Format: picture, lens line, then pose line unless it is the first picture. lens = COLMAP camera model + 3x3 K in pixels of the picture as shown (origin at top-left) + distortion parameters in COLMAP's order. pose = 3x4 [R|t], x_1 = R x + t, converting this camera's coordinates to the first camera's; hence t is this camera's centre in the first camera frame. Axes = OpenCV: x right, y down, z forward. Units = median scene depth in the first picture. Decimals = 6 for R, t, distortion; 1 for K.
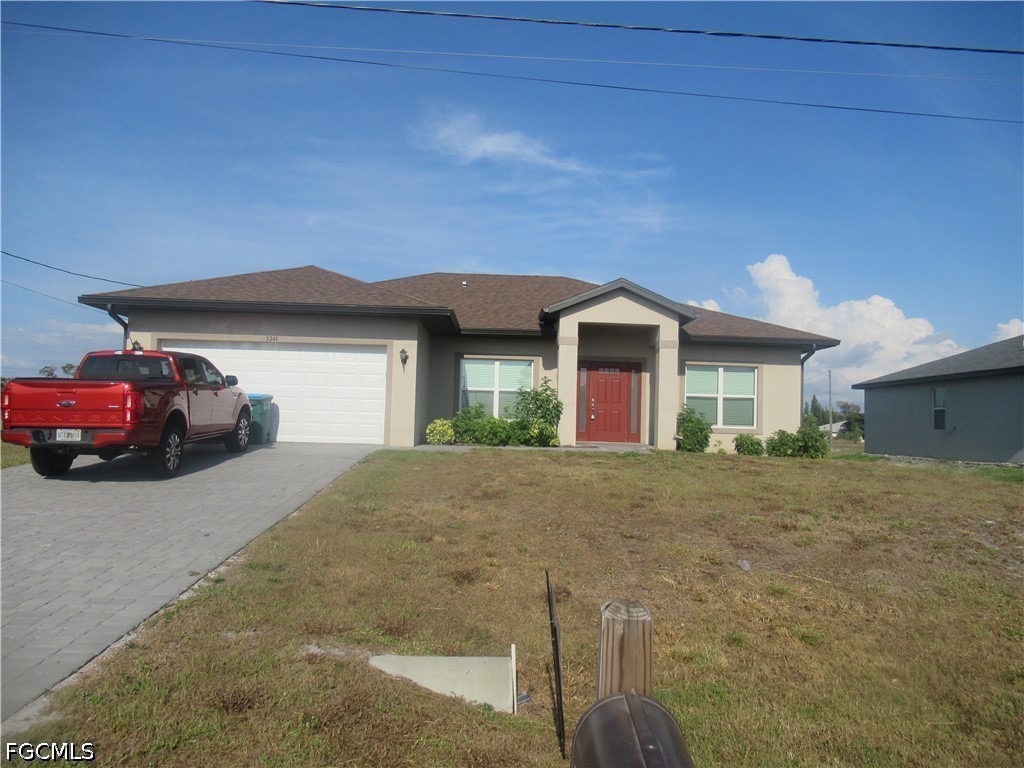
lens RADIAL K [[762.7, 0, 512.0], [0, 762.7, 384.0], [0, 0, 1]] dist [0.000858, 0.000032]
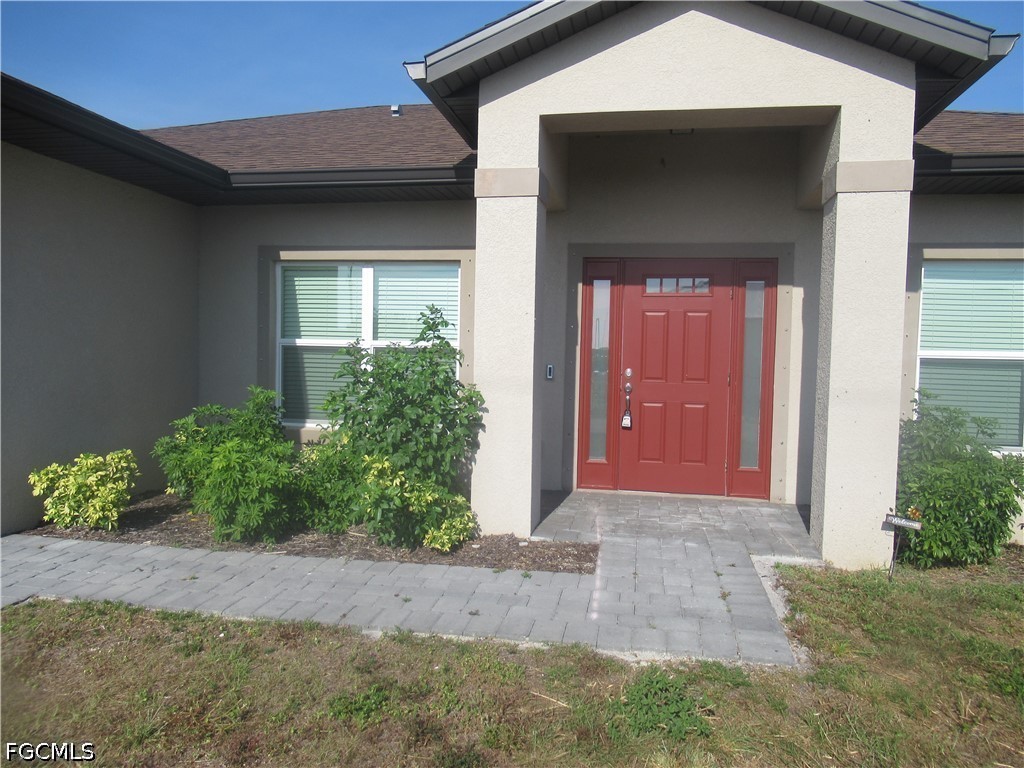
lens RADIAL K [[702.6, 0, 512.0], [0, 702.6, 384.0], [0, 0, 1]] dist [-0.047574, 0.000046]
pose [[0.970102, 0.004533, -0.242653, 0.139576], [0.020261, 0.994823, 0.099584, -0.006116], [0.241849, -0.101523, 0.964988, 0.719178]]
